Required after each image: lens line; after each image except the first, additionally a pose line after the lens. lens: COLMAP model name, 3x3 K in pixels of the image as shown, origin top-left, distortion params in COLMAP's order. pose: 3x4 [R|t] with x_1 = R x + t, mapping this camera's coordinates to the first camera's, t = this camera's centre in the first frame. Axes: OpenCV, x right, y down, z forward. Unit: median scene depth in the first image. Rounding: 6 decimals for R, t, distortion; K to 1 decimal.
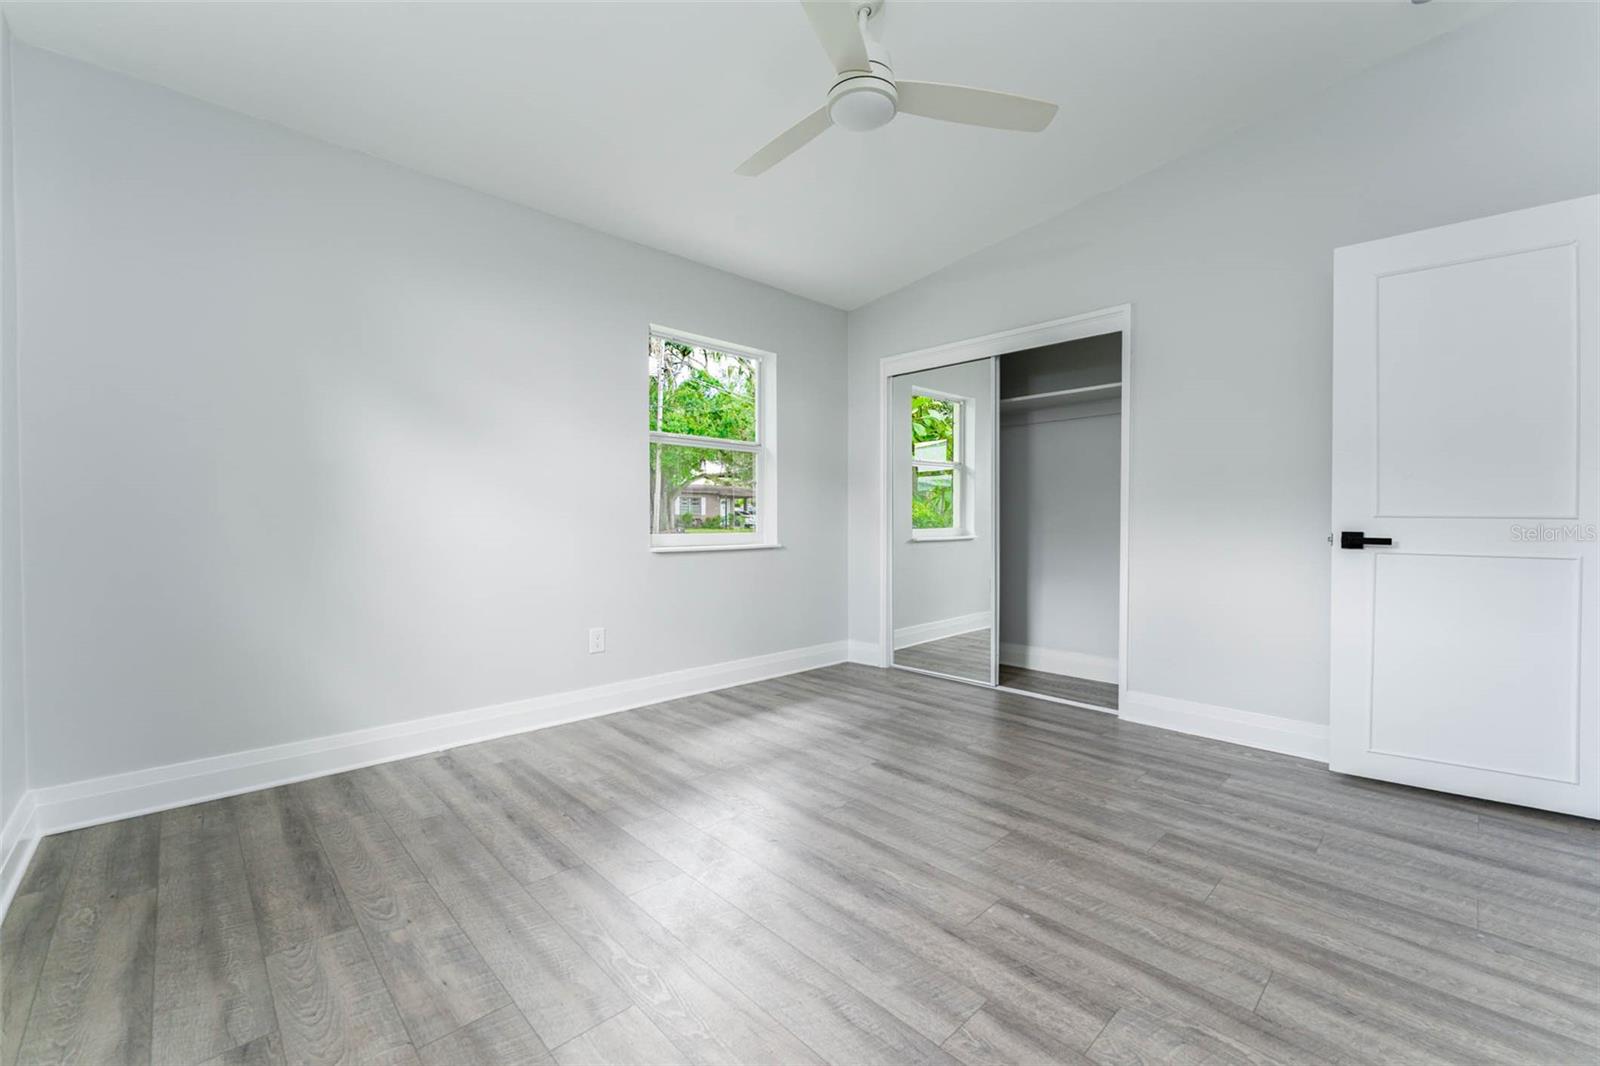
lens RADIAL K [[662.2, 0, 796.8], [0, 662.2, 534.7], [0, 0, 1]] dist [-0.020880, 0.001134]
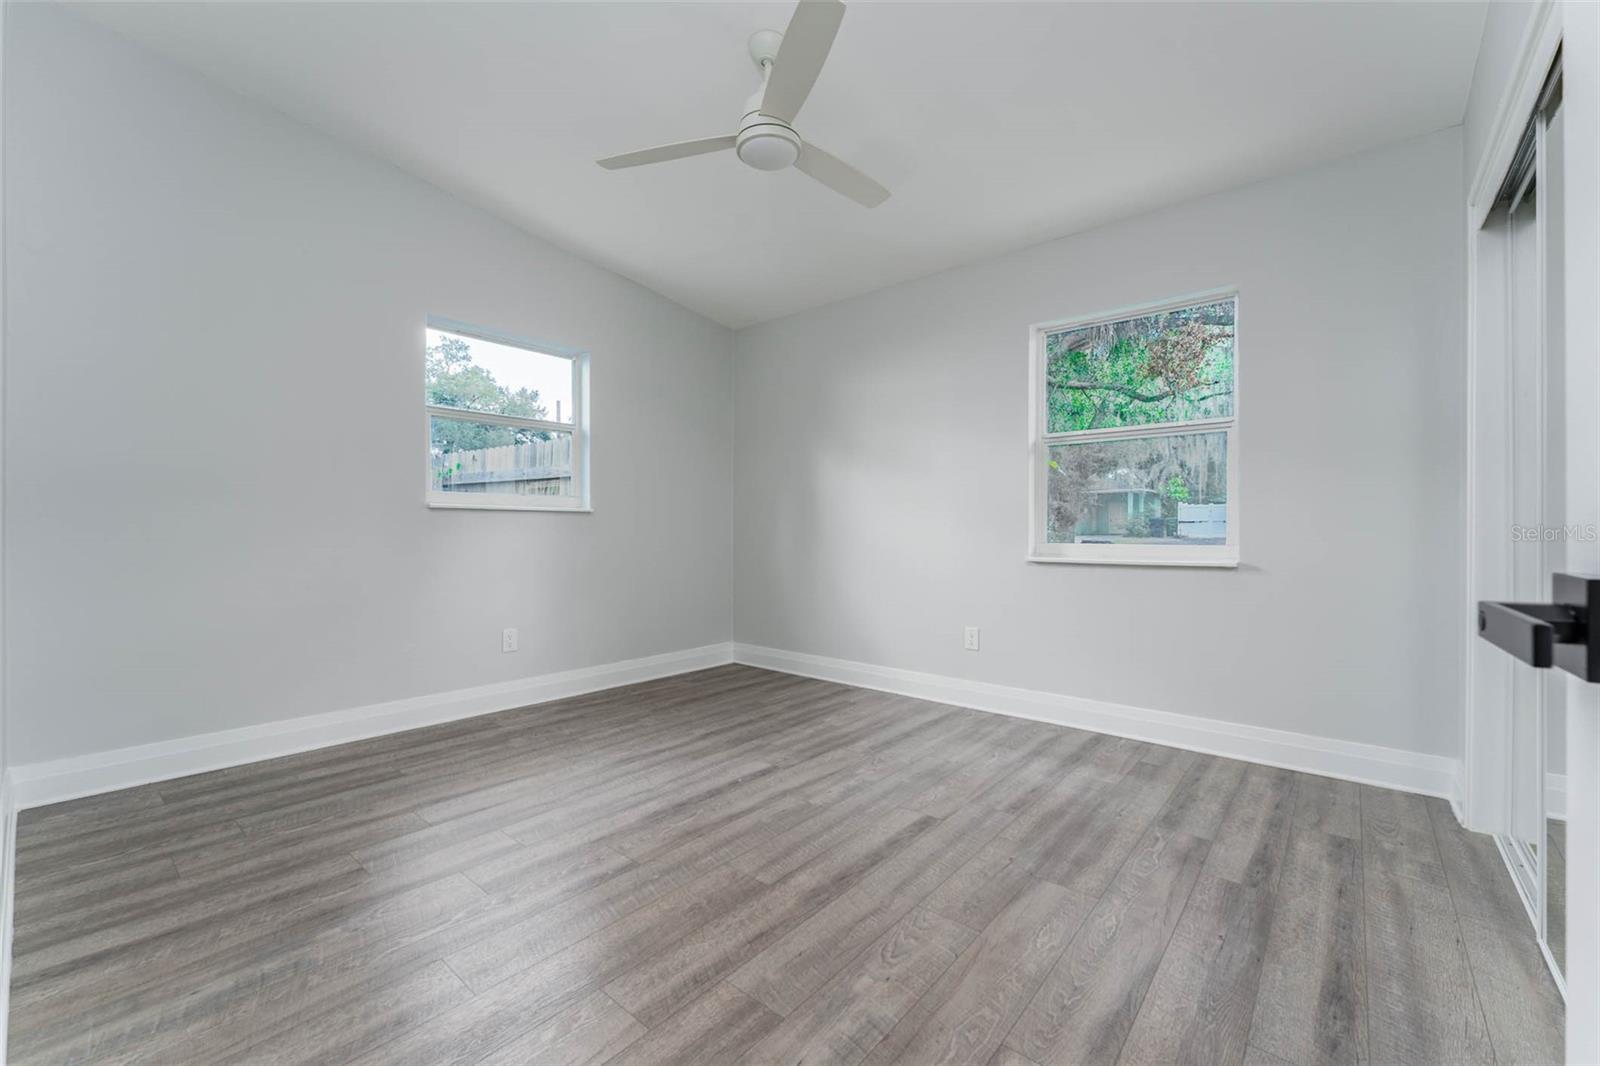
lens RADIAL K [[662.2, 0, 788.6], [0, 662.2, 529.0], [0, 0, 1]] dist [-0.020880, 0.001134]
pose [[0.095455, 0.002051, -0.995432, 0.967368], [-0.029576, 0.999562, -0.000776, -0.015234], [0.994994, 0.029515, 0.095473, 0.752873]]
